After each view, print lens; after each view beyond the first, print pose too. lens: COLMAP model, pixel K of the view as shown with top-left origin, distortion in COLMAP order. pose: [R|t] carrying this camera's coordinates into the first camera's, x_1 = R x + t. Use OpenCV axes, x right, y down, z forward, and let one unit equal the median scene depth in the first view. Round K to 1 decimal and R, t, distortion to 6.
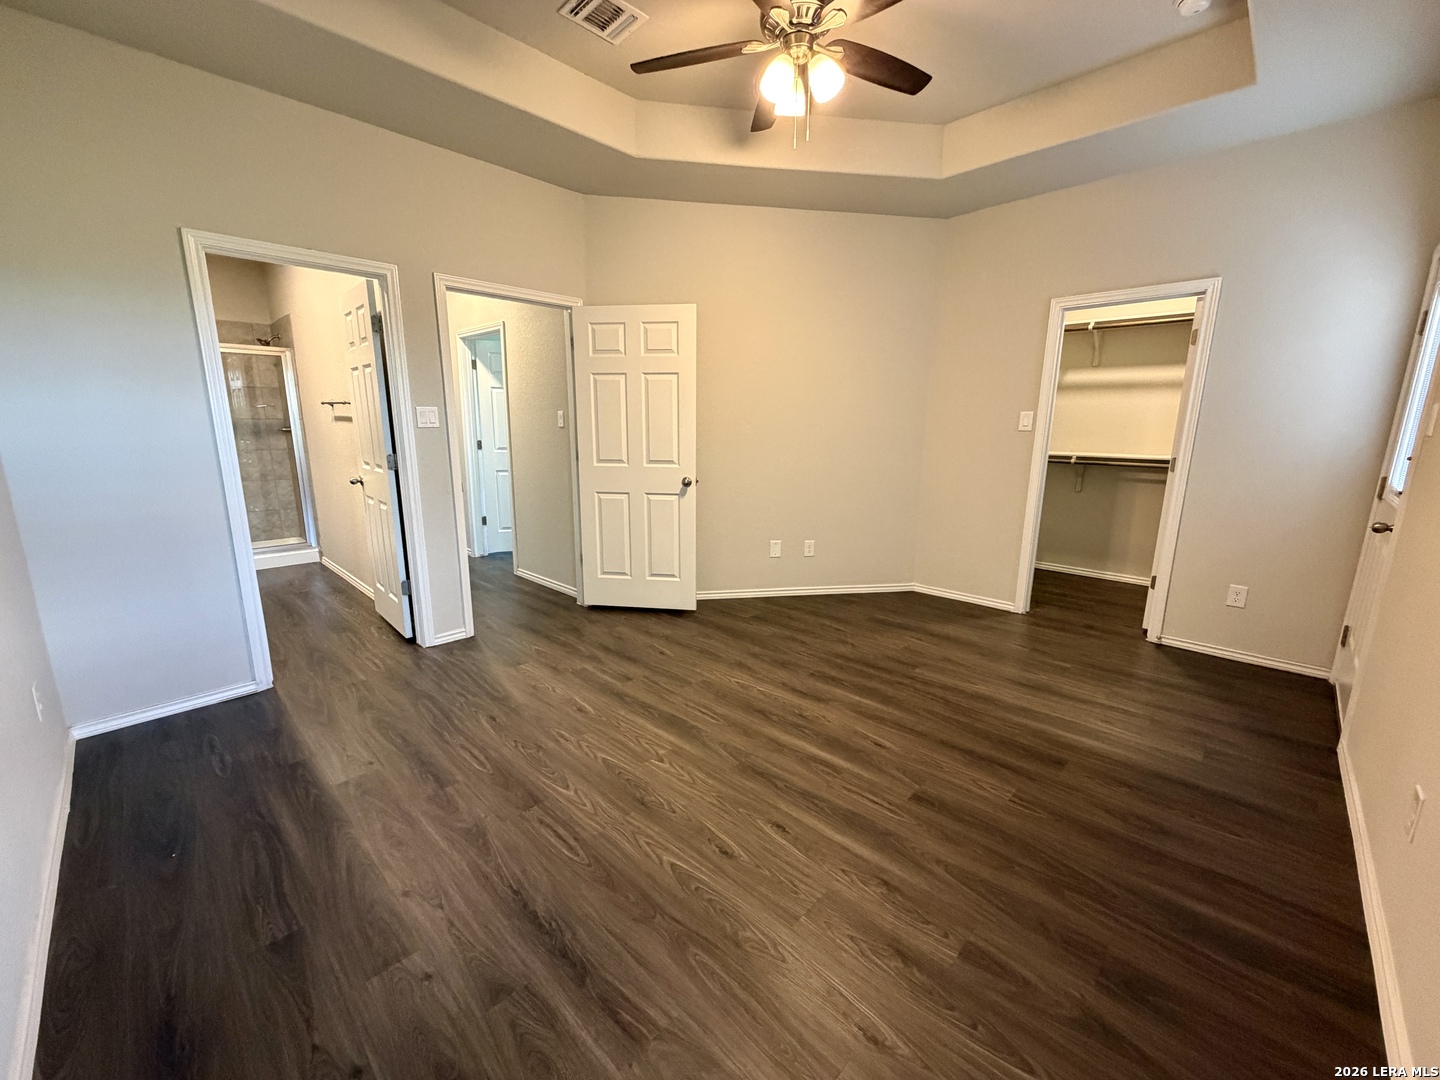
lens RADIAL K [[573.0, 0, 716.2], [0, 573.0, 545.8], [0, 0, 1]] dist [-0.000321, -0.000319]
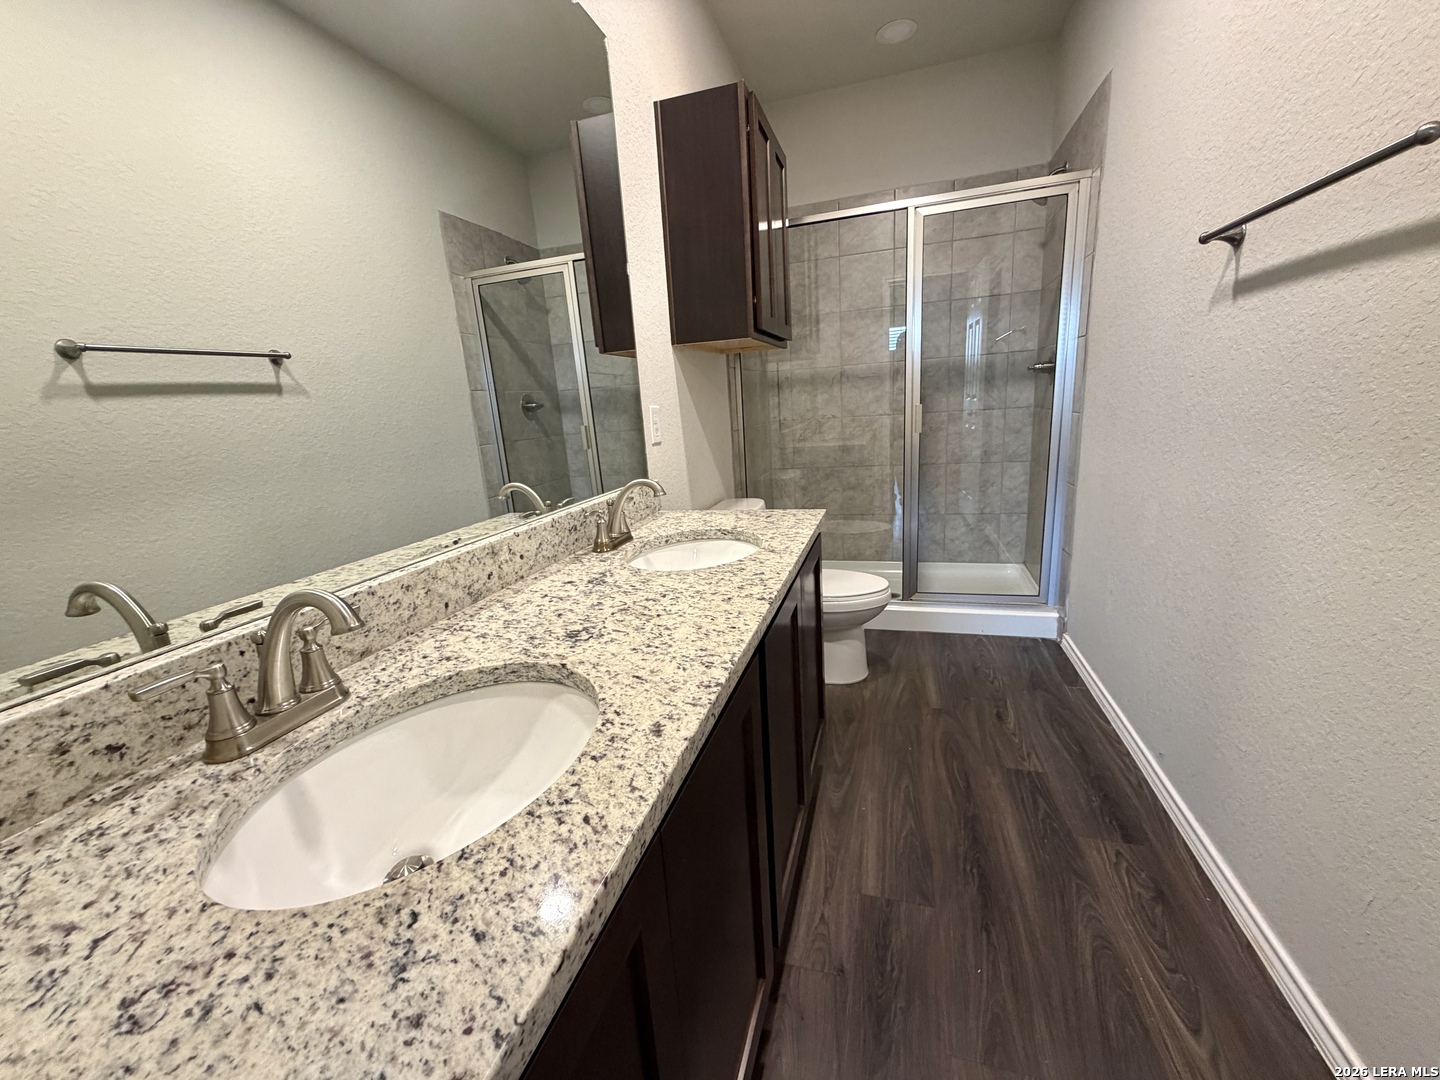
lens RADIAL K [[573.0, 0, 721.3], [0, 573.0, 542.7], [0, 0, 1]] dist [-0.000321, -0.000319]
pose [[0.459021, 0.169185, -0.872167, -0.402936], [-0.111684, 0.984901, 0.132274, -0.083262], [0.881377, 0.036691, 0.470986, 0.506474]]
